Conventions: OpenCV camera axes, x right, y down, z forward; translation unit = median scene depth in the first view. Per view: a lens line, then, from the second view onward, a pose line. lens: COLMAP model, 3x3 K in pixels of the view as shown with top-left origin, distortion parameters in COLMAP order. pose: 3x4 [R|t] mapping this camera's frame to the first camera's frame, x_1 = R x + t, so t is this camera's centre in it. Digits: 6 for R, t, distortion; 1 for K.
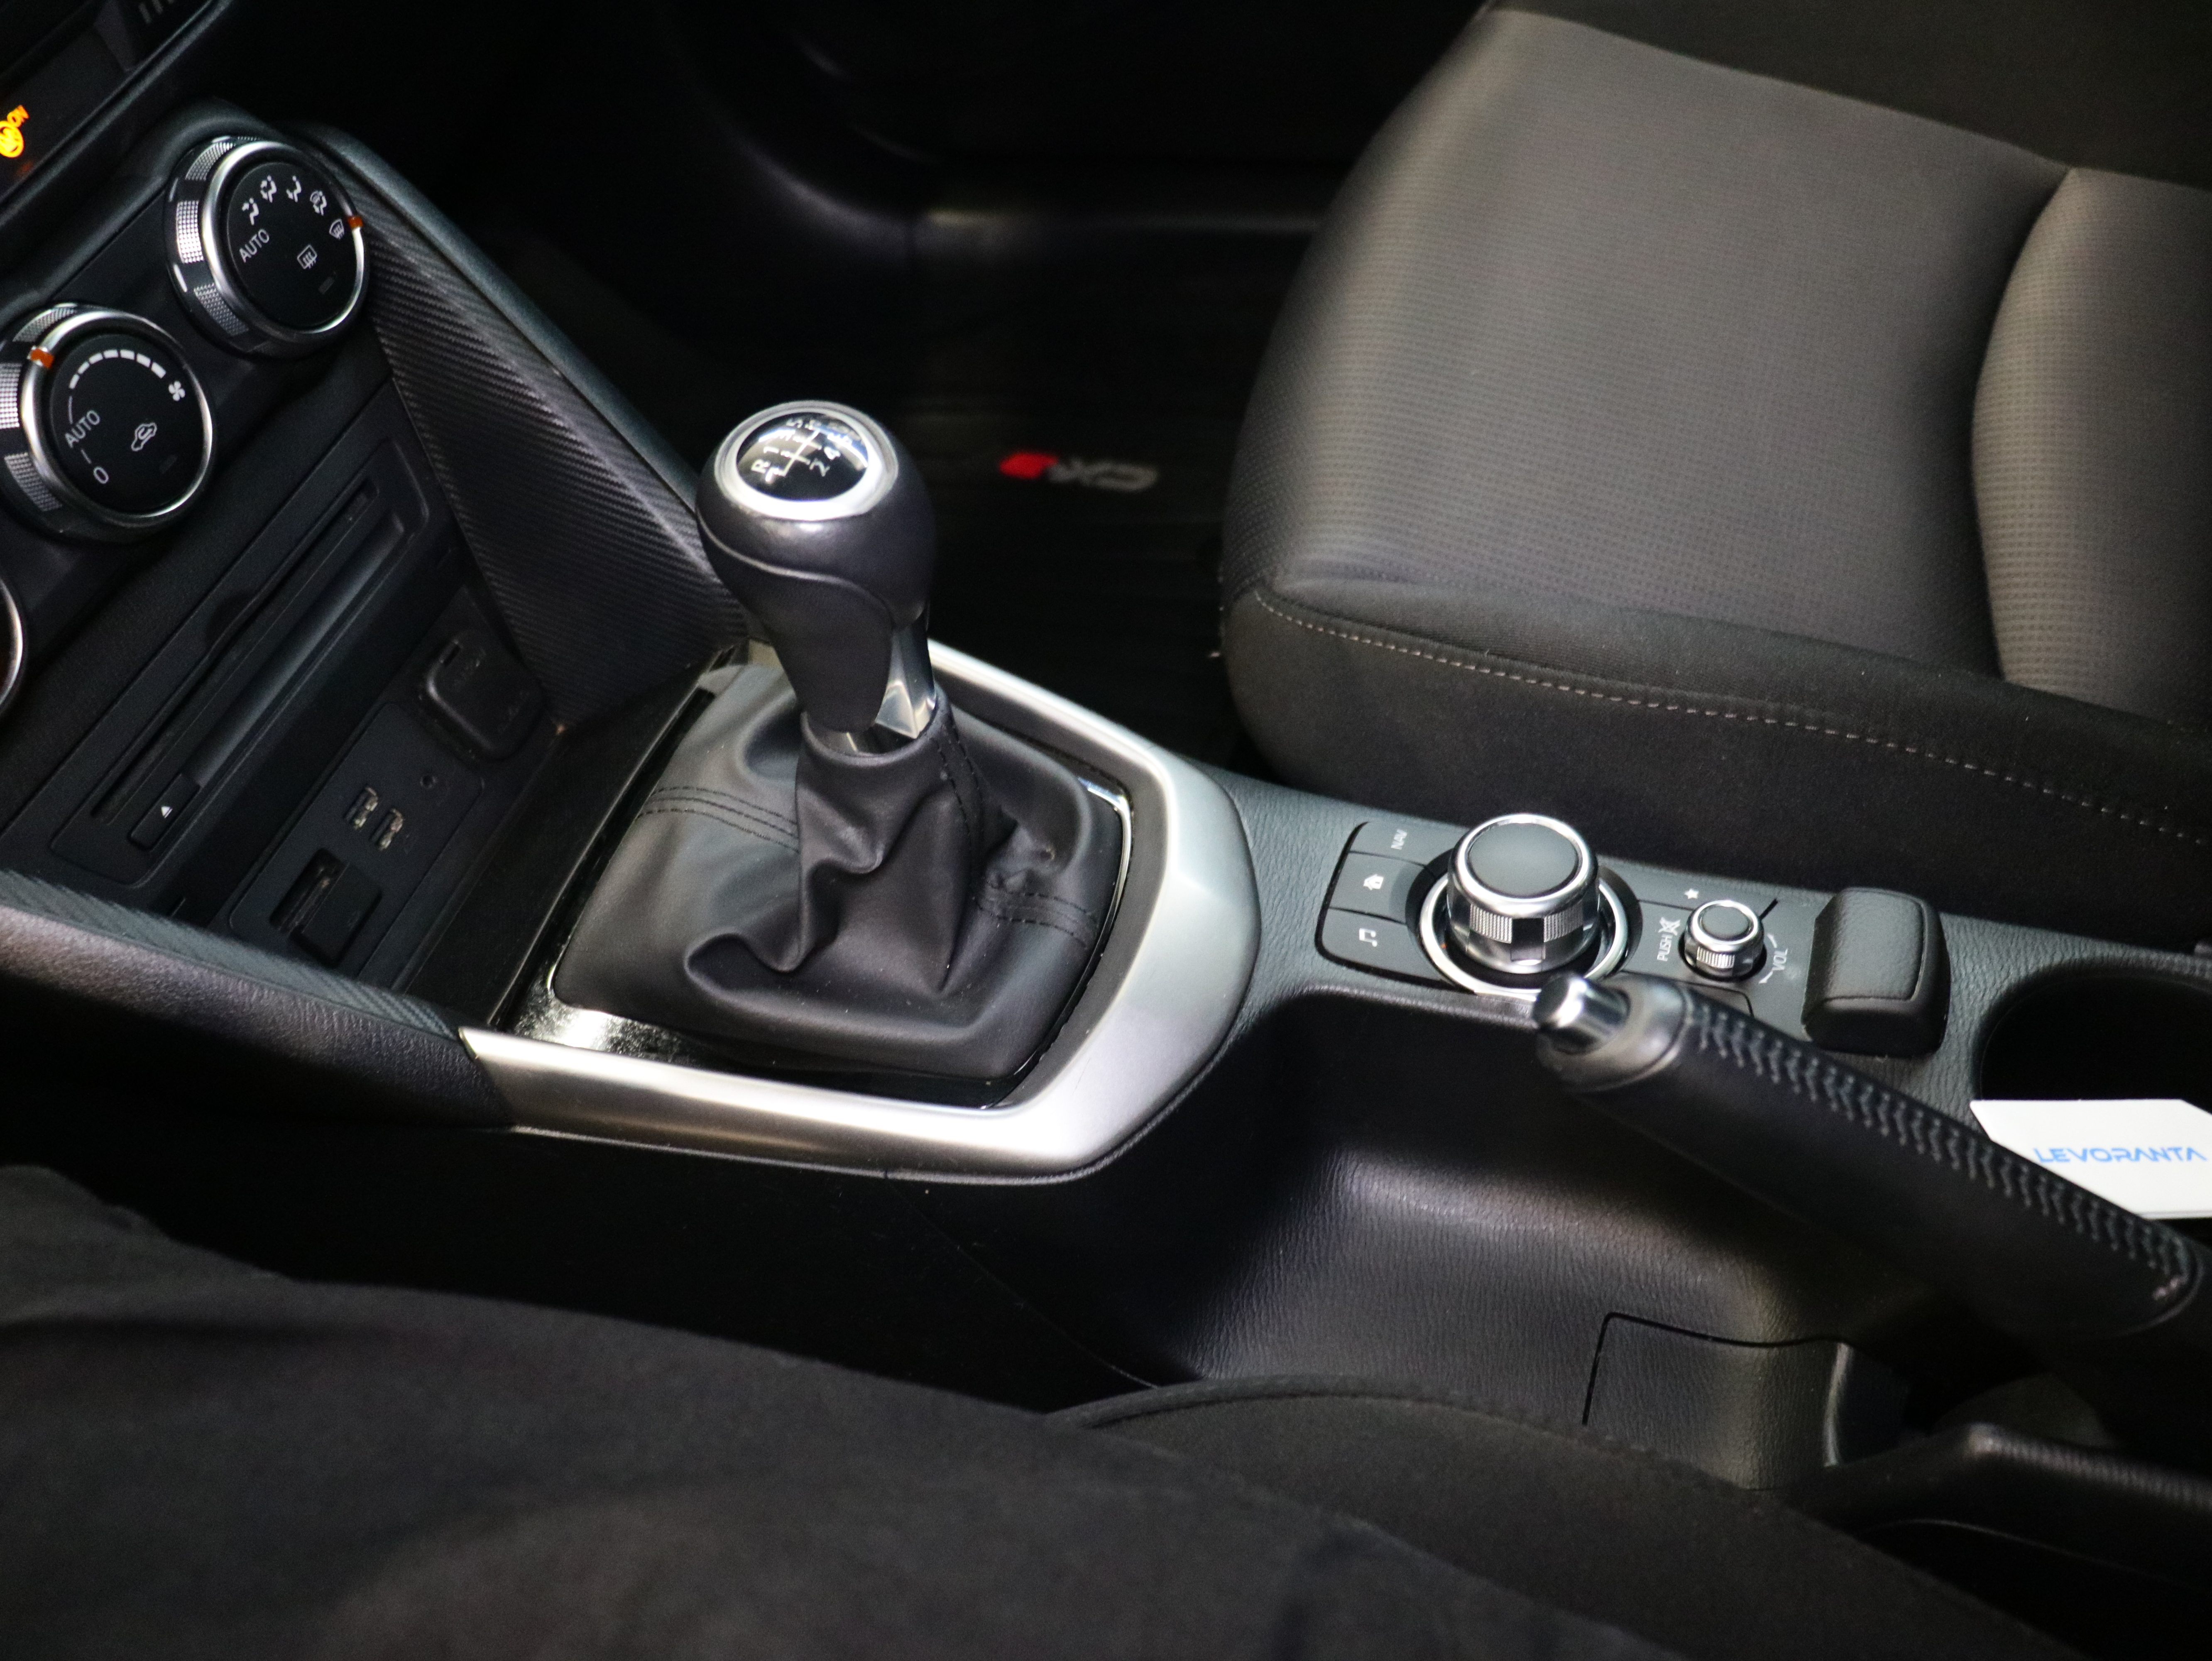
lens RADIAL K [[1961.5, 0, 1107.0], [0, 1961.5, 832.2], [0, 0, 1]] dist [-0.009250, -0.011222]
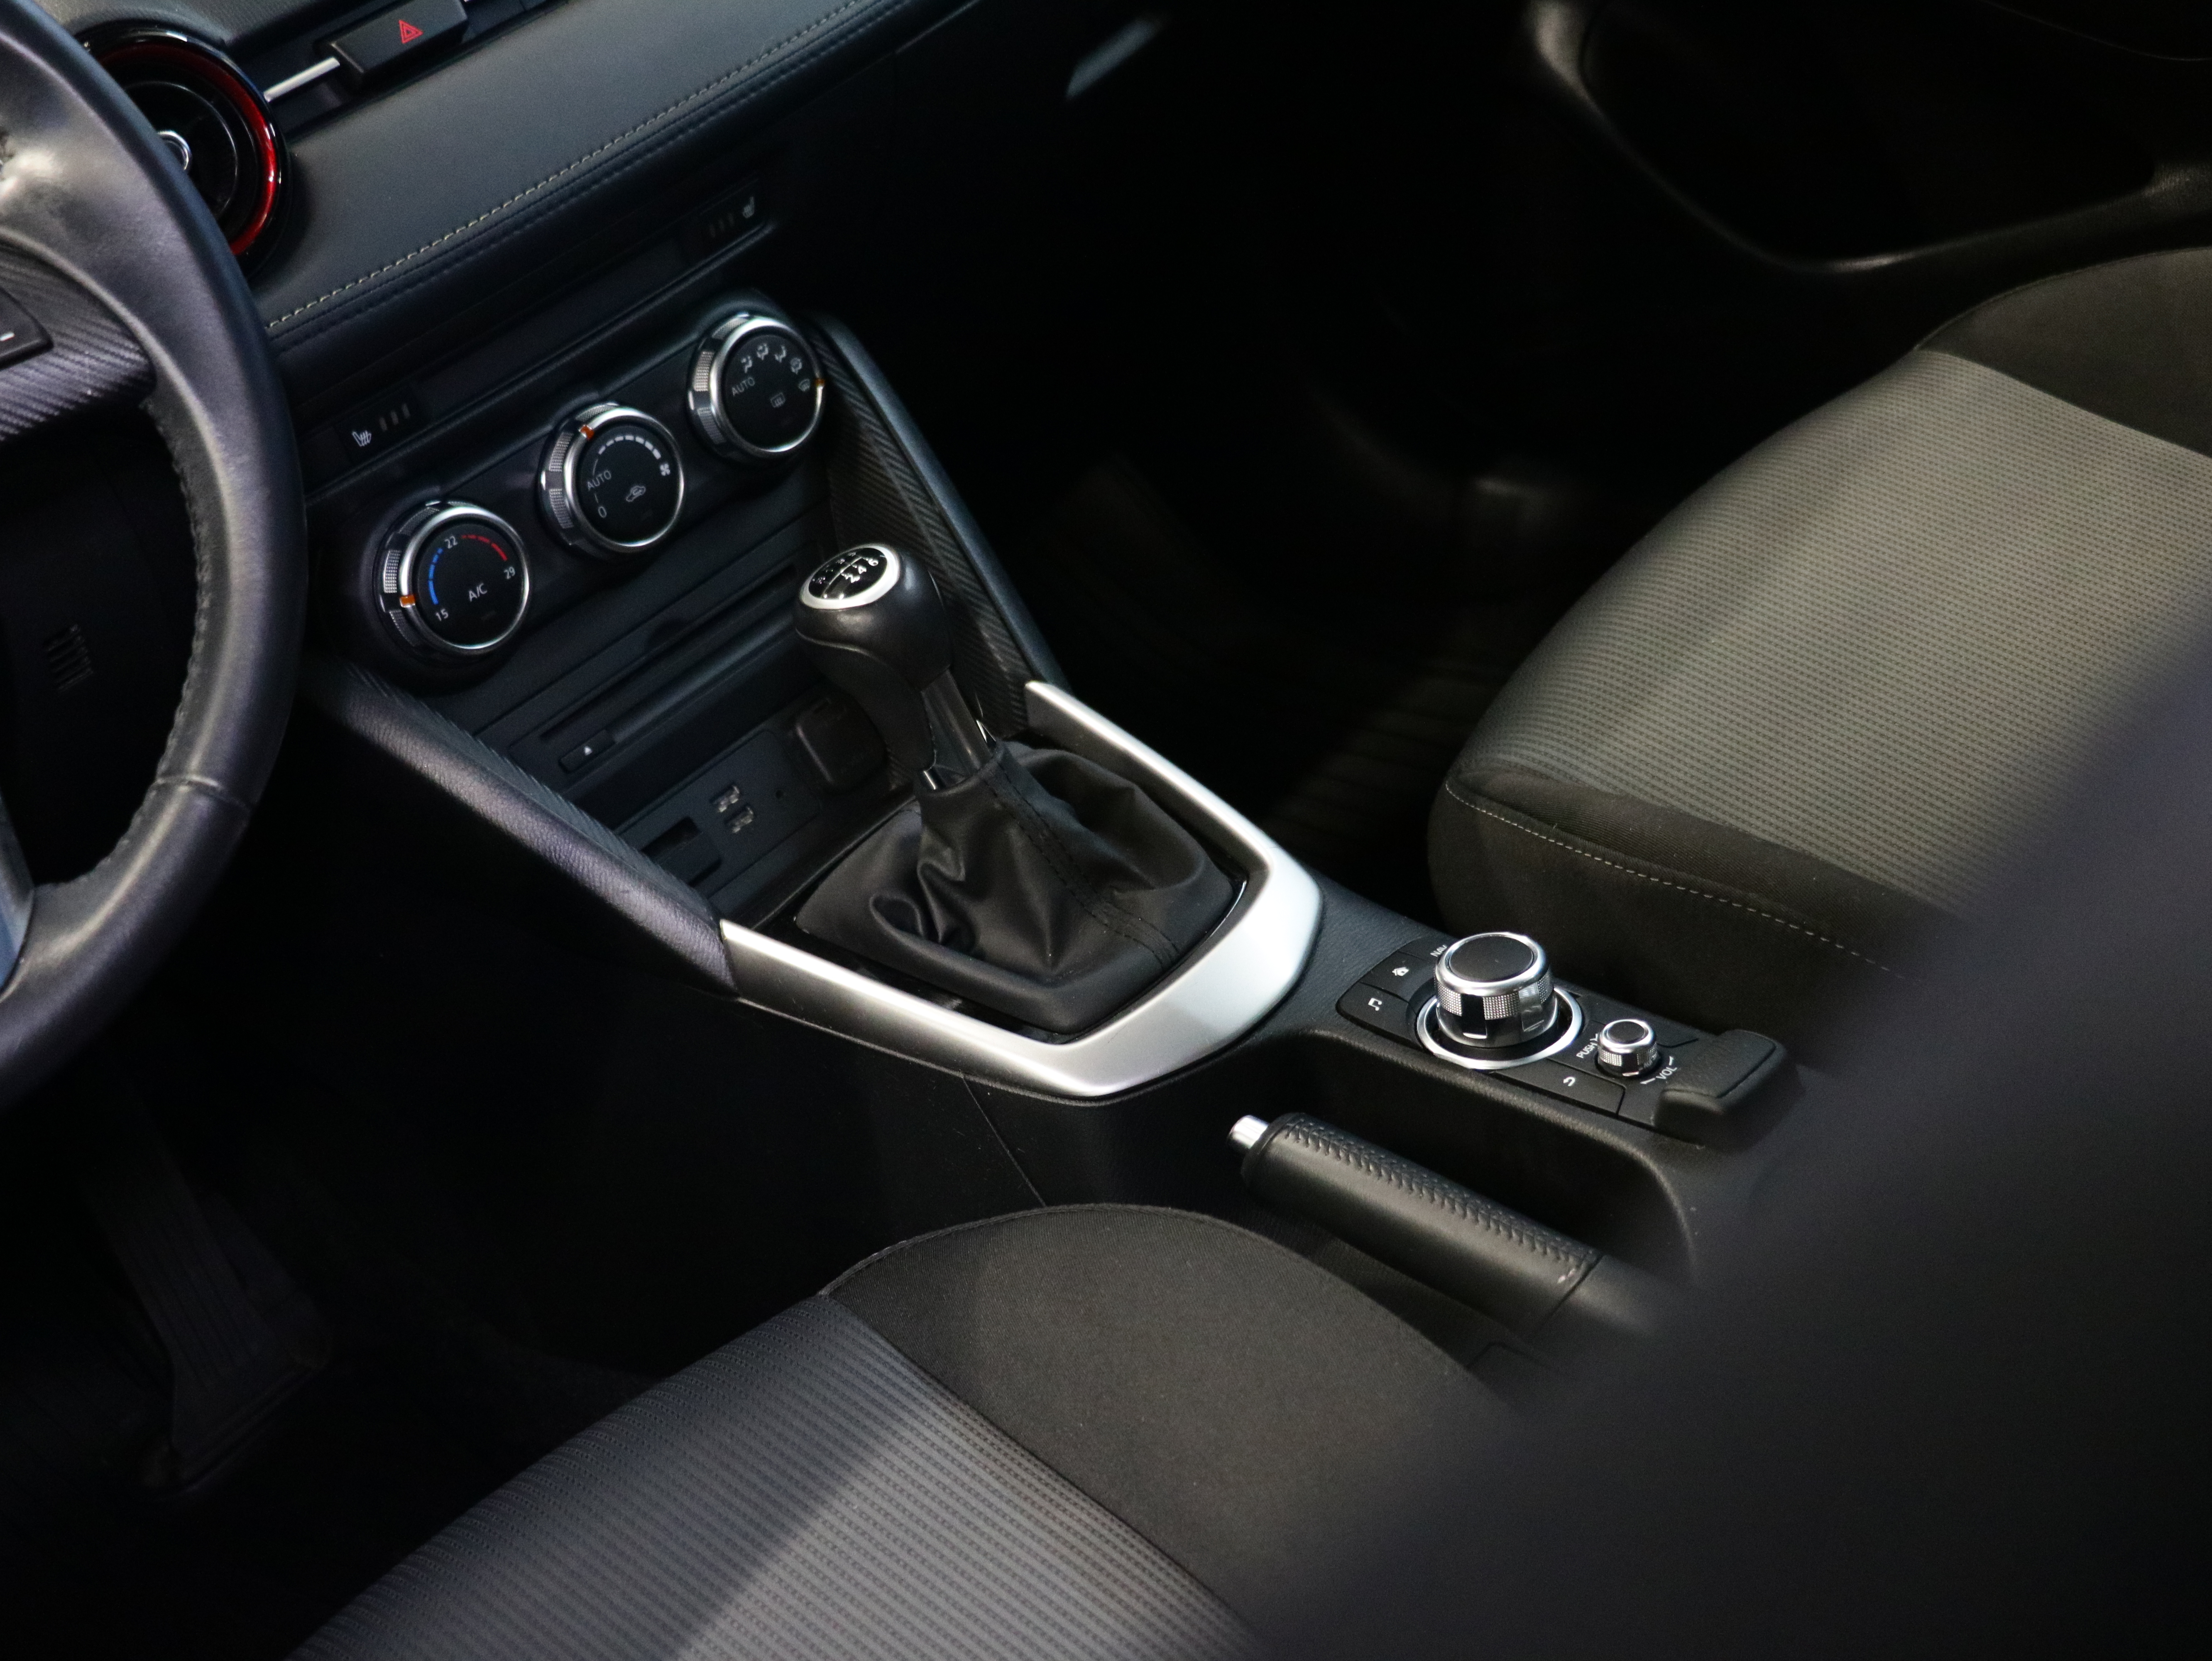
lens RADIAL K [[2823.9, 0, 1112.1], [0, 2823.9, 811.2], [0, 0, 1]] dist [-0.013491, 0.000000]
pose [[0.923221, 0.174511, -0.342357, 0.584174], [-0.239918, 0.957717, -0.158798, 0.266940], [0.300169, 0.228743, 0.926053, -0.779970]]
